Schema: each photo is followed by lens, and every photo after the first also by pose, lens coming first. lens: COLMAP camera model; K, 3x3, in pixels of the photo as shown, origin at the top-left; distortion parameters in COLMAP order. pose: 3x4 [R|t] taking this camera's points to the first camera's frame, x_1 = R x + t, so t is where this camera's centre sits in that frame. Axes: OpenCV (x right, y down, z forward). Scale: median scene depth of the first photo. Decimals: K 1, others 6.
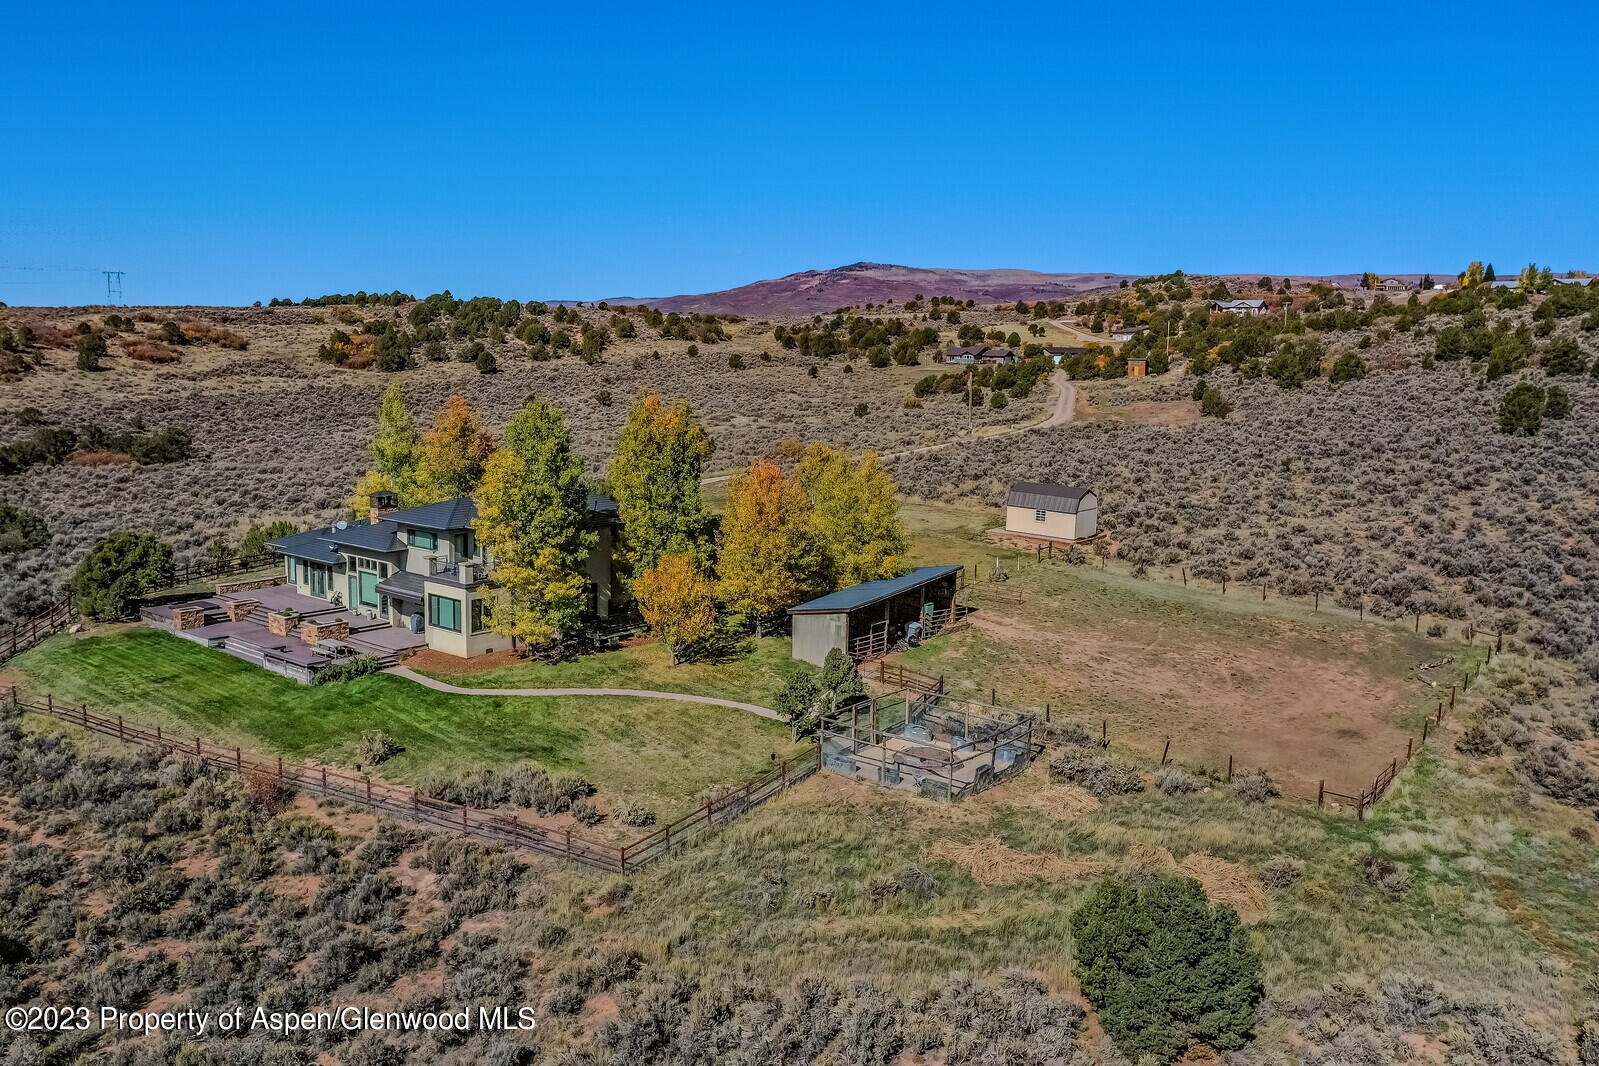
lens RADIAL K [[1261.6, 0, 799.5], [0, 1261.6, 533.0], [0, 0, 1]] dist [0.000929, 0.004507]
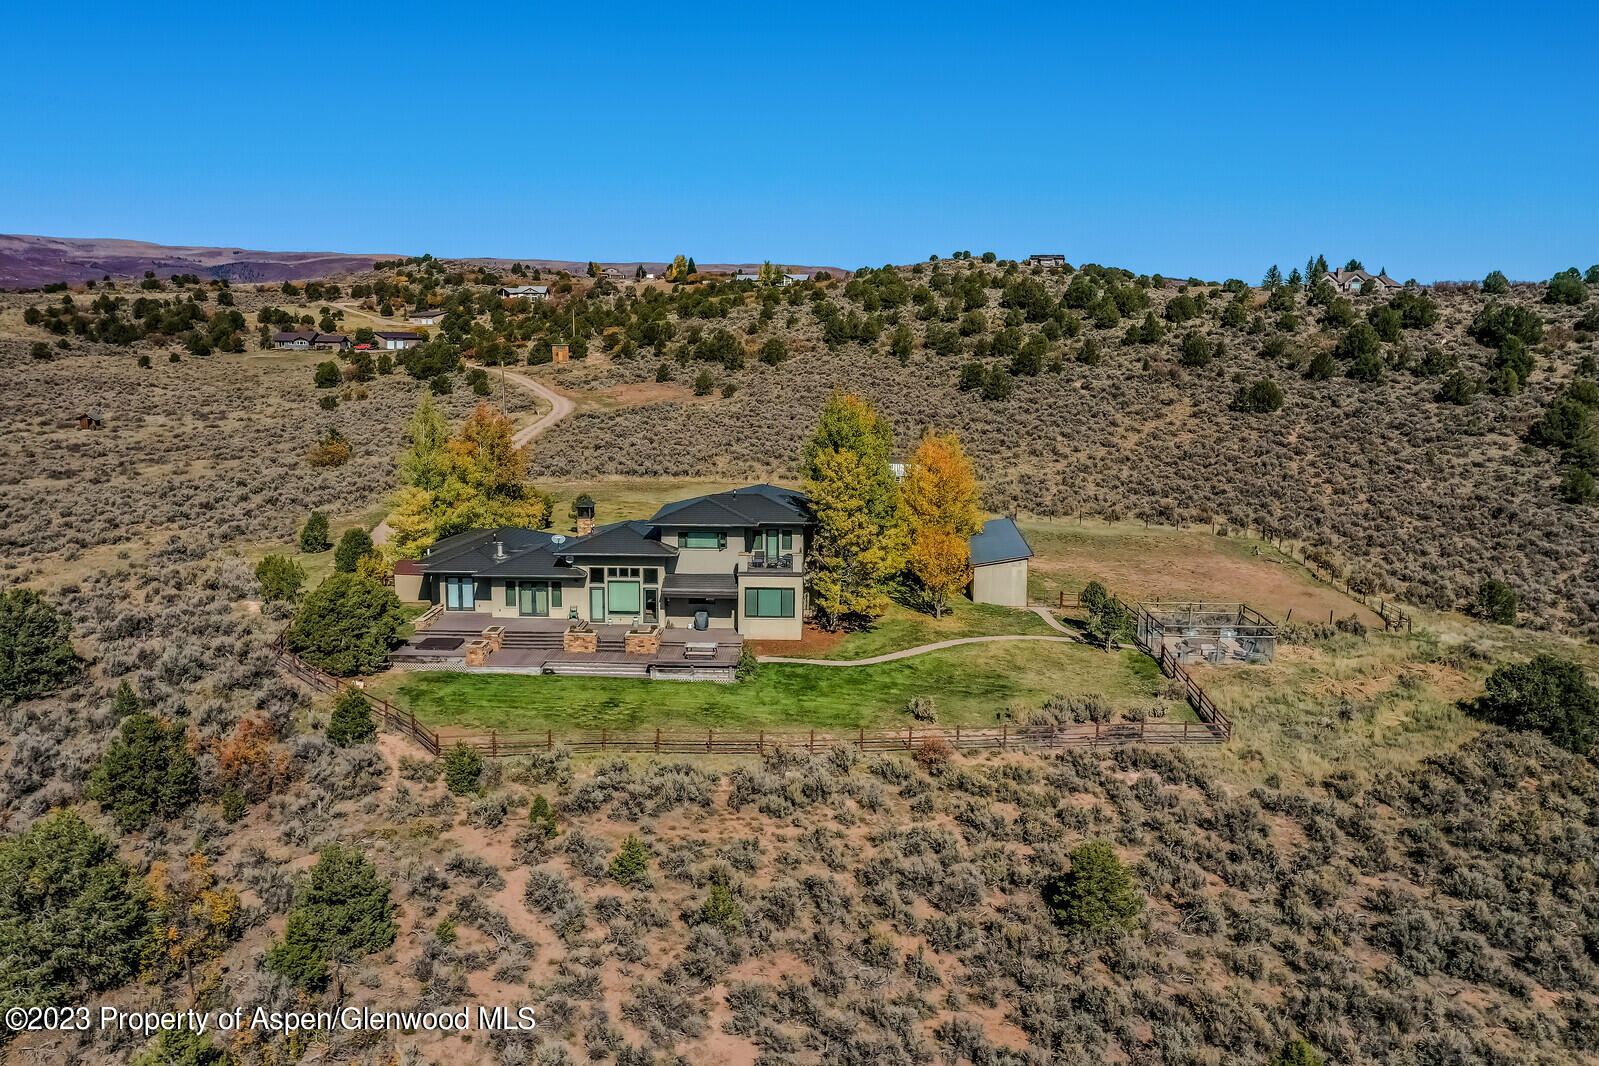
lens RADIAL K [[1261.6, 0, 799.5], [0, 1261.6, 533.0], [0, 0, 1]] dist [0.000929, 0.004507]
pose [[0.793457, -0.103329, 0.599791, -0.740368], [0.093476, 0.994480, 0.047665, -0.037116], [-0.601406, 0.018246, 0.798735, 0.099424]]
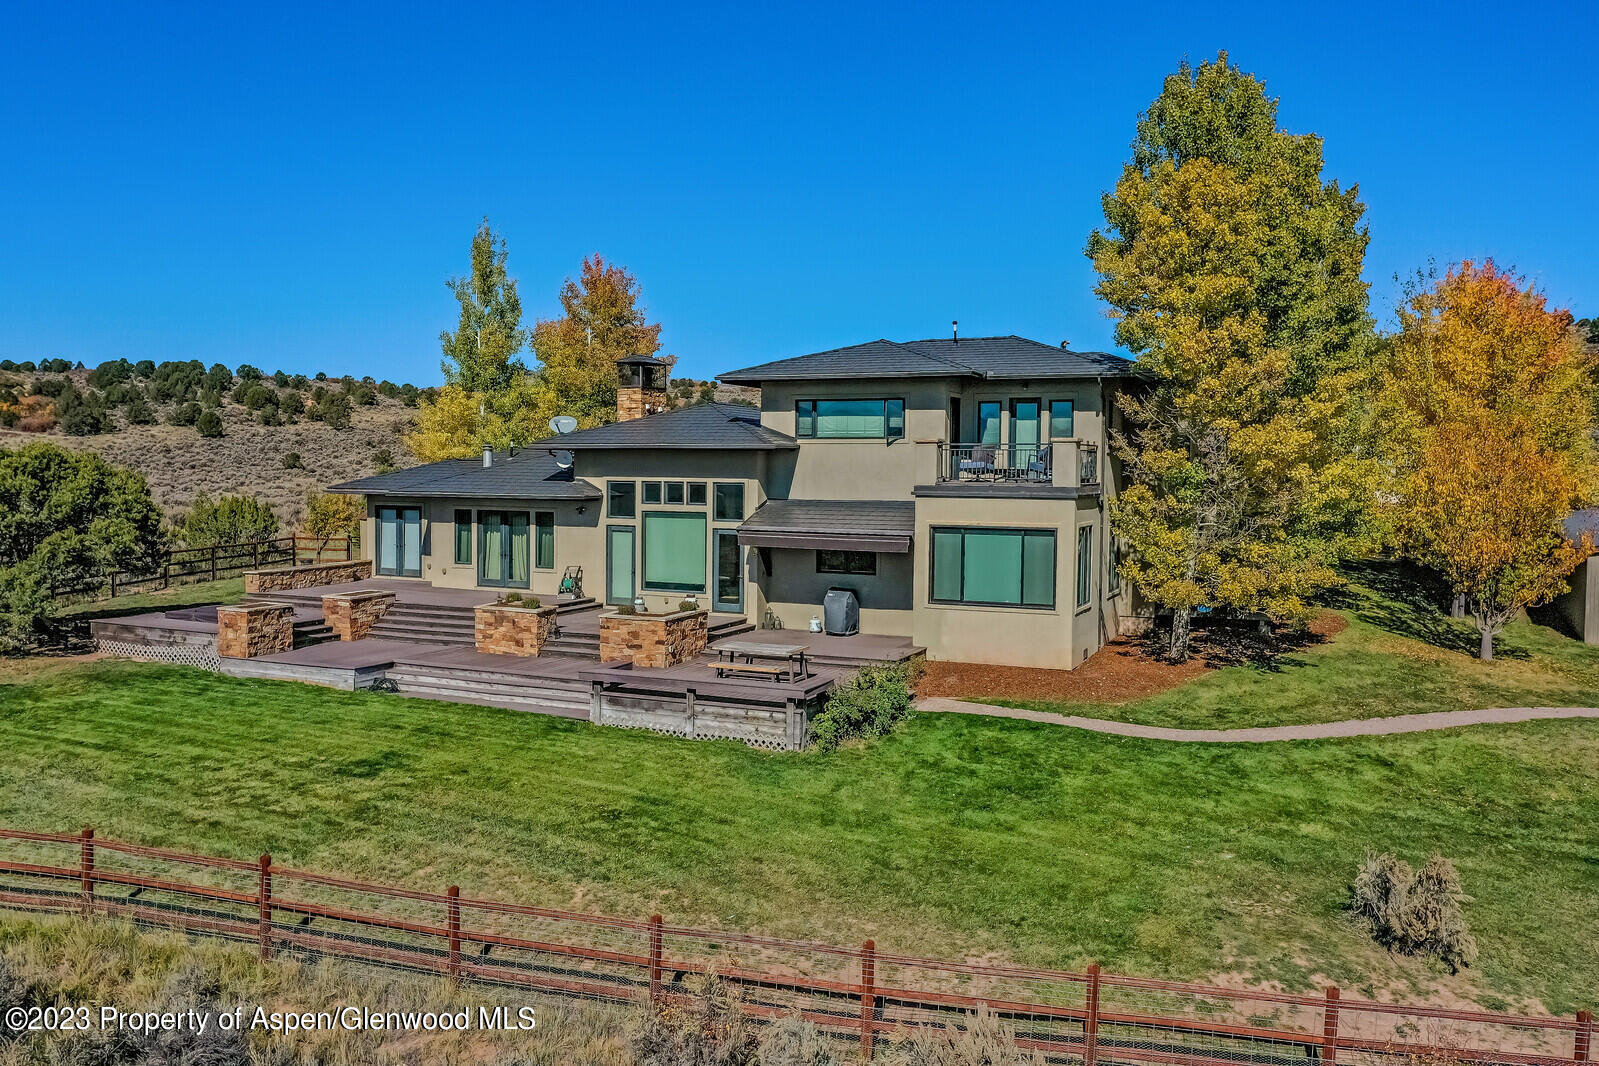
lens RADIAL K [[1261.6, 0, 799.5], [0, 1261.6, 533.0], [0, 0, 1]] dist [0.000929, 0.004507]
pose [[0.966305, -0.025108, 0.256171, -0.368115], [0.046793, 0.995783, -0.078909, 0.067135], [-0.253109, 0.088237, 0.963405, 0.503510]]
